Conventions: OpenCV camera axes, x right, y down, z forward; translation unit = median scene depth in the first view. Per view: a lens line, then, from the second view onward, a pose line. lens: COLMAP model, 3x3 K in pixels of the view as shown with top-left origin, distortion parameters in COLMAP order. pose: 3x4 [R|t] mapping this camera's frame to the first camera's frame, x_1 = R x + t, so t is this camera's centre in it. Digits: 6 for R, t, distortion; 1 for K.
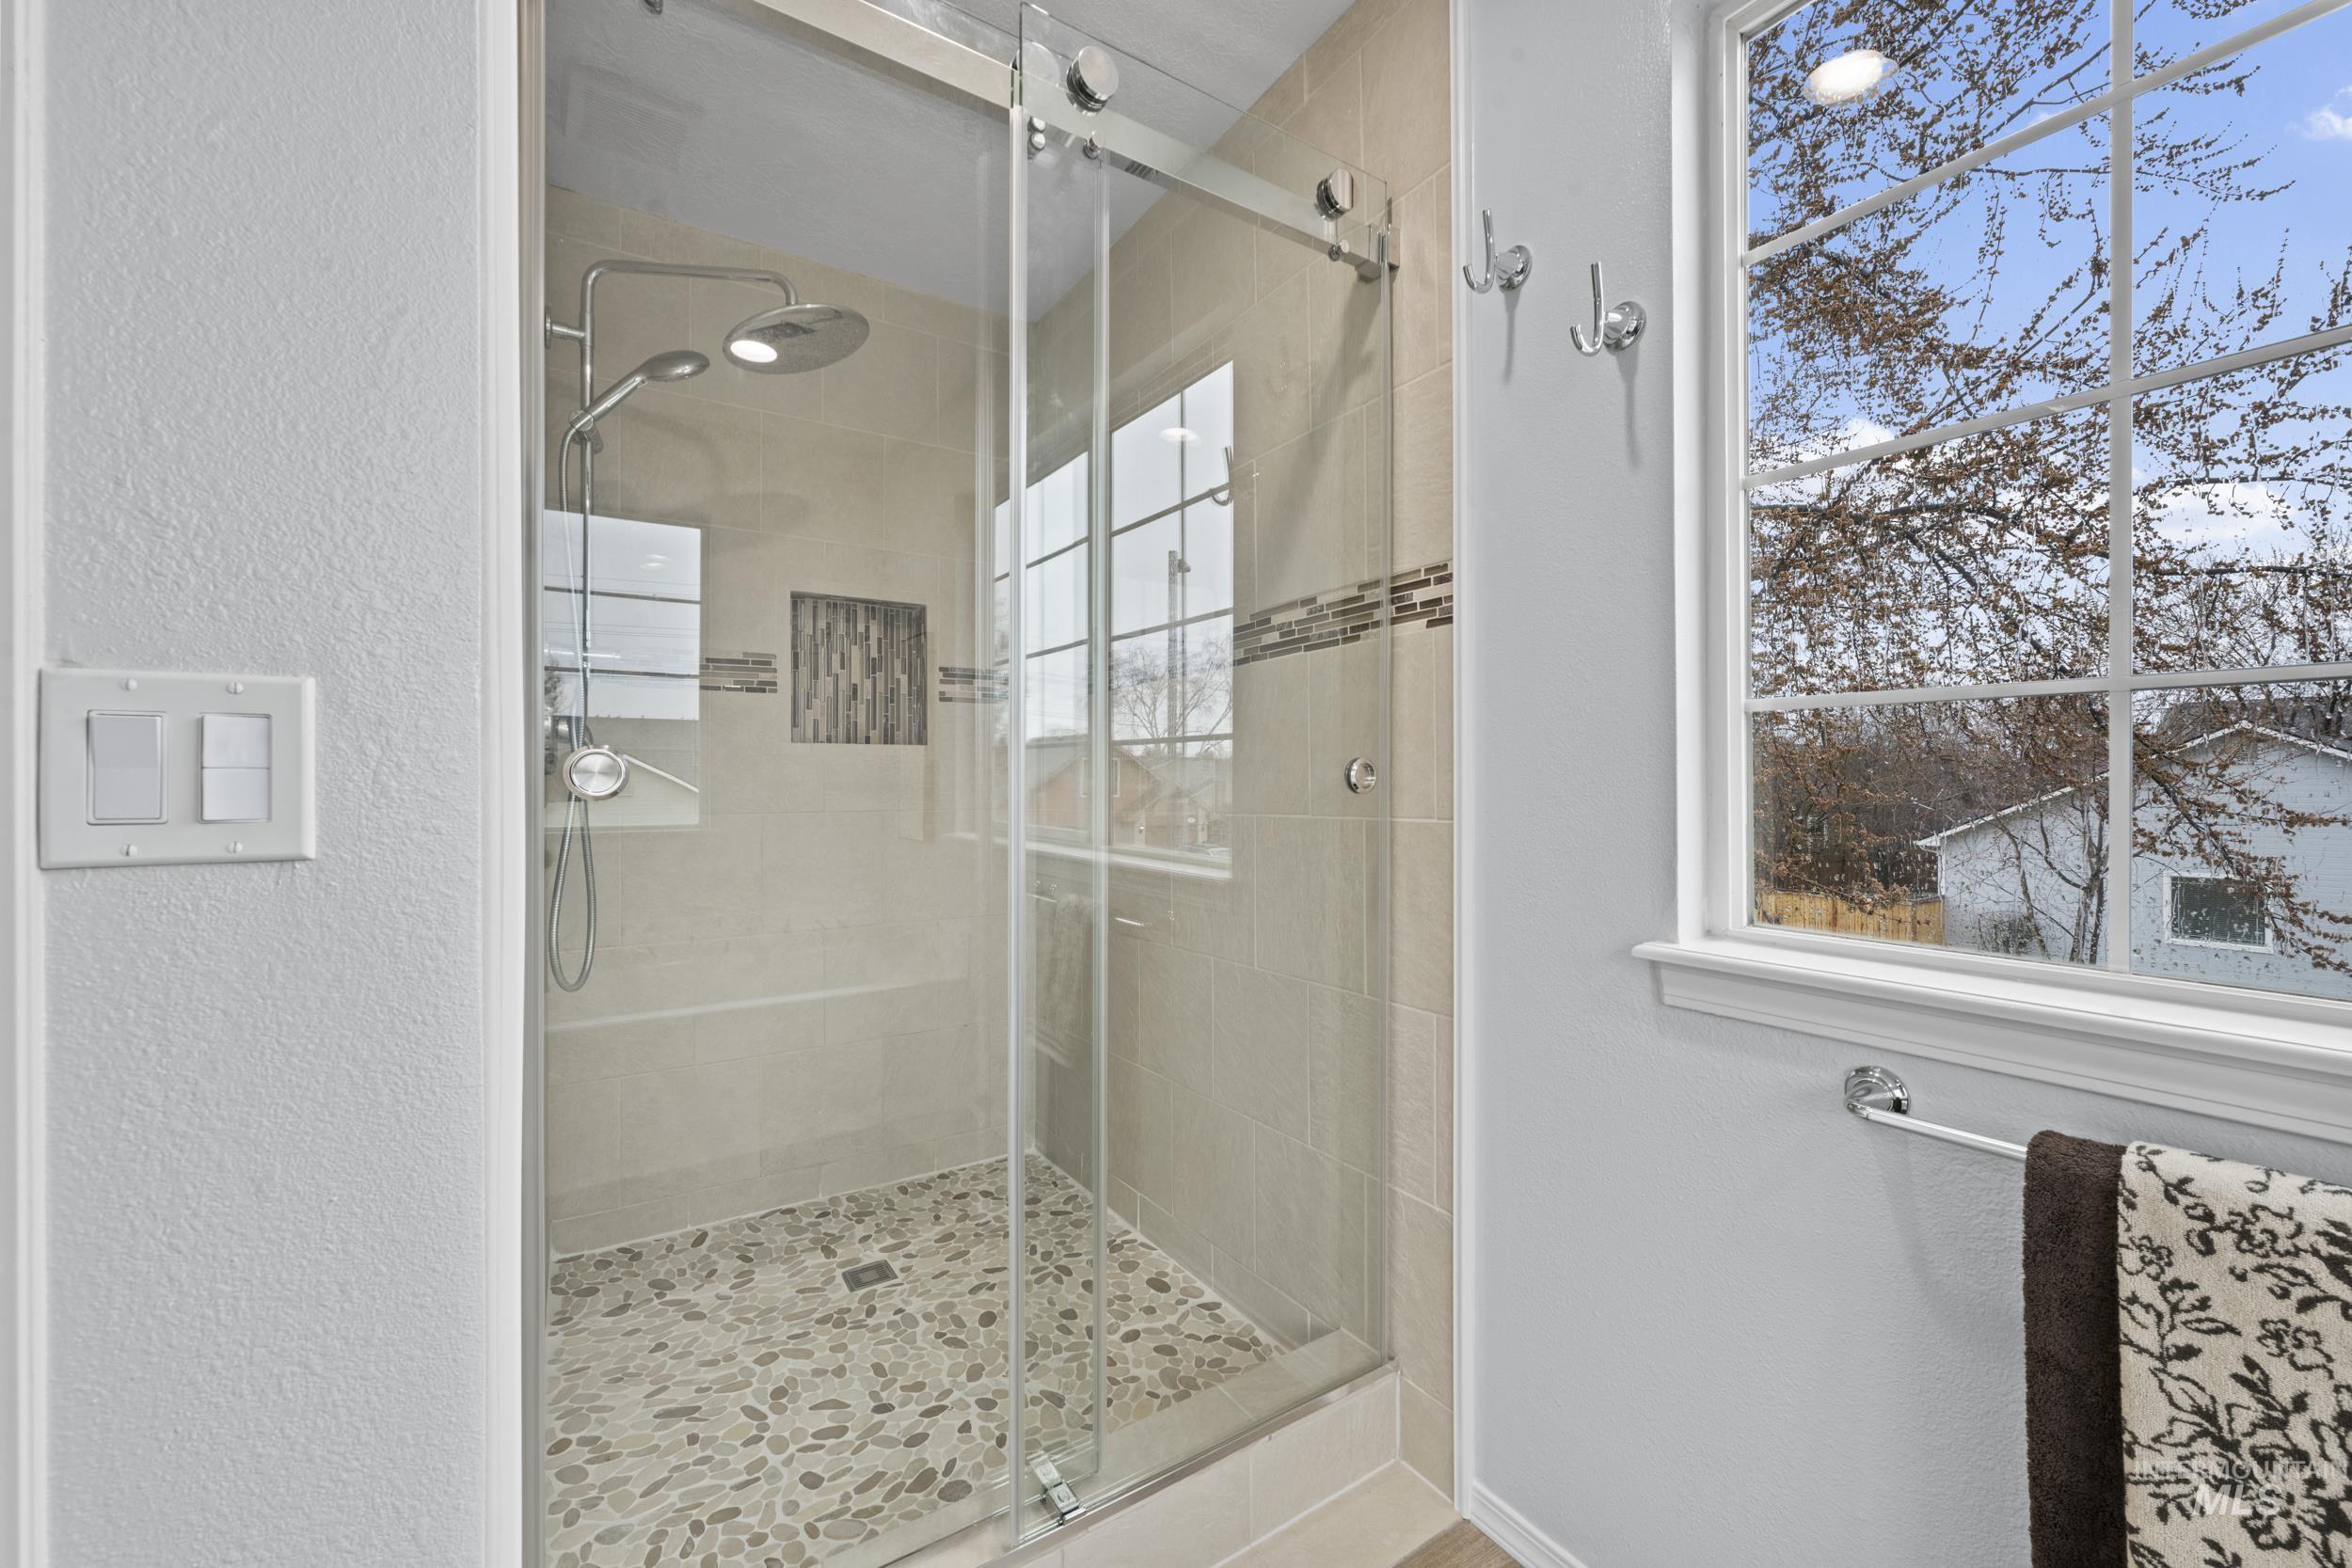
lens RADIAL K [[929.1, 0, 1182.3], [0, 929.1, 784.6], [0, 0, 1]] dist [0.002918, -0.000808]
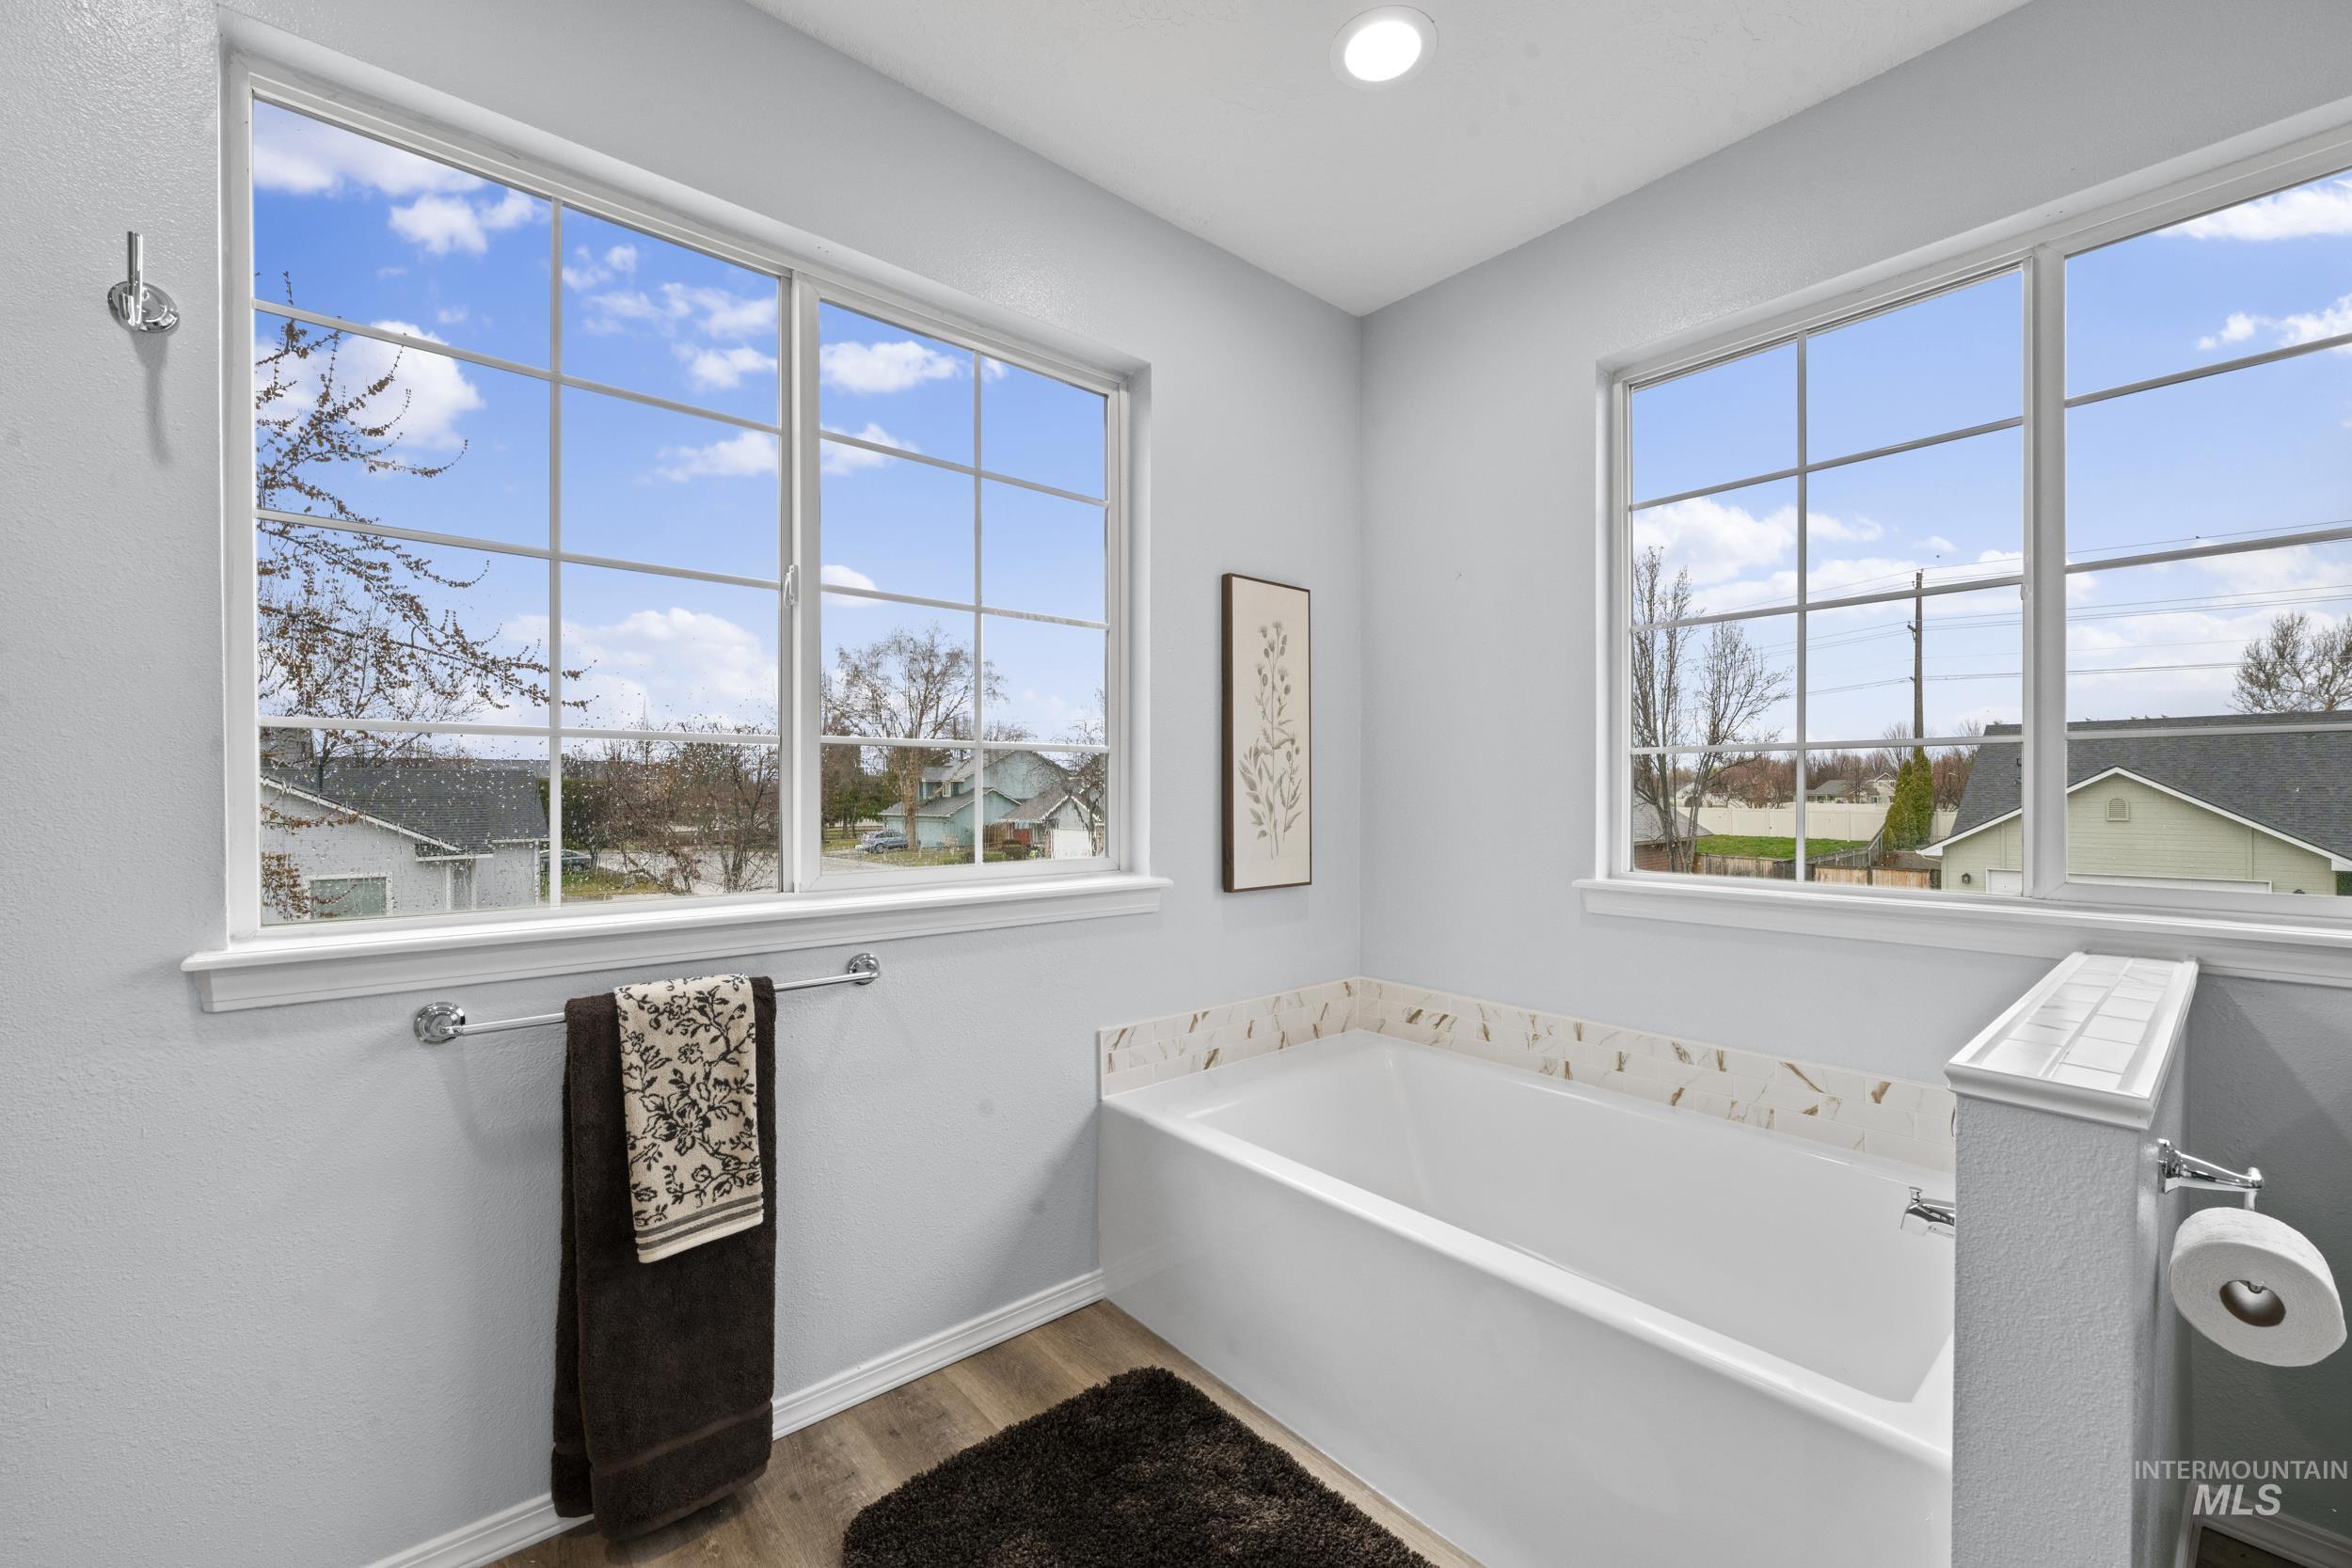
lens RADIAL K [[929.1, 0, 1181.8], [0, 929.1, 790.4], [0, 0, 1]] dist [0.002918, -0.000808]
pose [[-0.121058, -0.000077, 0.992645, -1.006775], [0.002685, 0.999996, 0.000405, -0.003044], [-0.992642, 0.002715, -0.121057, 0.124792]]
